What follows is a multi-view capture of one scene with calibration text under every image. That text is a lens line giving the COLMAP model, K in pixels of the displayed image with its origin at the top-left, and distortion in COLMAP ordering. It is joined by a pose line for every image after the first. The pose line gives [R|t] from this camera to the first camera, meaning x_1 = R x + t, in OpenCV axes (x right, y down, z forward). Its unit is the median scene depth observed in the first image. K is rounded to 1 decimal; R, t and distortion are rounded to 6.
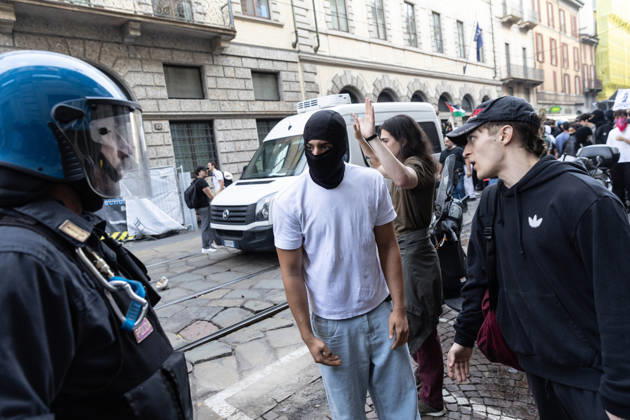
lens RADIAL K [[396.3, 0, 315.0], [0, 396.3, 210.0], [0, 0, 1]] dist [0.010064, 0.002754]
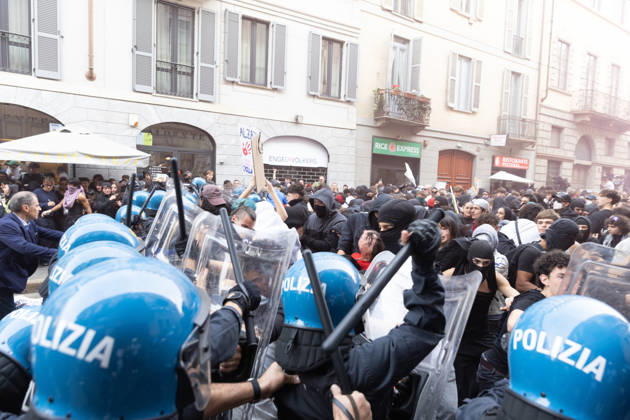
lens RADIAL K [[396.3, 0, 315.0], [0, 396.3, 210.0], [0, 0, 1]] dist [0.010064, 0.002754]
pose [[0.952029, 0.192681, -0.237728, -0.570471], [-0.203980, 0.978690, -0.023642, 0.149258], [0.228107, 0.071000, 0.971044, -0.555062]]
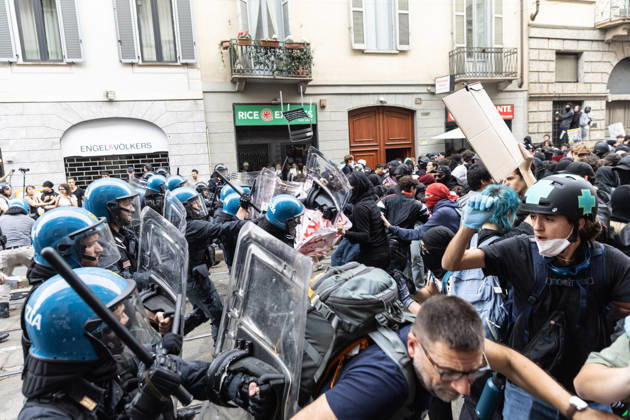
lens RADIAL K [[396.3, 0, 315.0], [0, 396.3, 210.0], [0, 0, 1]] dist [0.010064, 0.002754]
pose [[0.871637, 0.139850, -0.469778, -0.161604], [-0.120952, 0.990163, 0.070347, 0.045117], [0.474995, -0.004497, 0.879977, -0.174249]]
